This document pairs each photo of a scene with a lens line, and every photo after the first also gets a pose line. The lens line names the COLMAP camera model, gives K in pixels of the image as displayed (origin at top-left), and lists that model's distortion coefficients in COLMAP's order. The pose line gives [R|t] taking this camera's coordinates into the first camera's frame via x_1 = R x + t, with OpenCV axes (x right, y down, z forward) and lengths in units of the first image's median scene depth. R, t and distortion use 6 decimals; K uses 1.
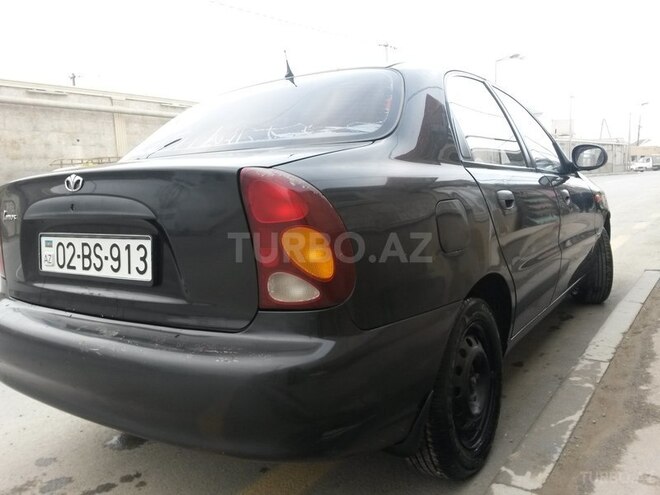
lens RADIAL K [[543.3, 0, 318.7], [0, 543.3, 212.6], [0, 0, 1]] dist [0.079518, -0.072058]
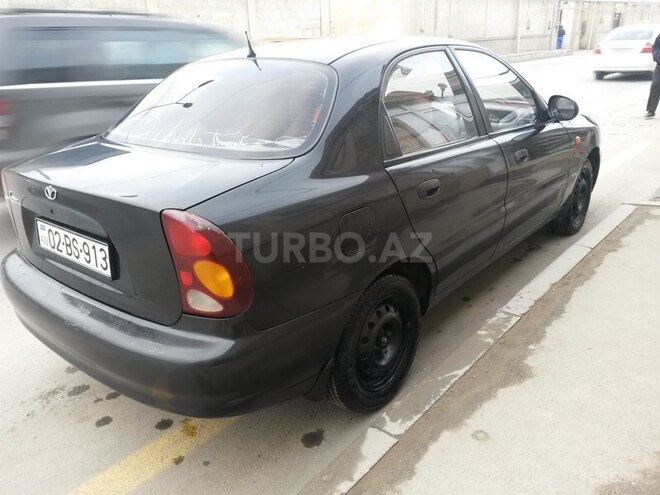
lens RADIAL K [[543.3, 0, 318.7], [0, 543.3, 212.6], [0, 0, 1]] dist [0.079518, -0.072058]
pose [[0.995601, 0.031179, -0.088360, 0.266659], [-0.008716, 0.969743, 0.243973, -0.311450], [0.093293, -0.242130, 0.965748, -0.159855]]
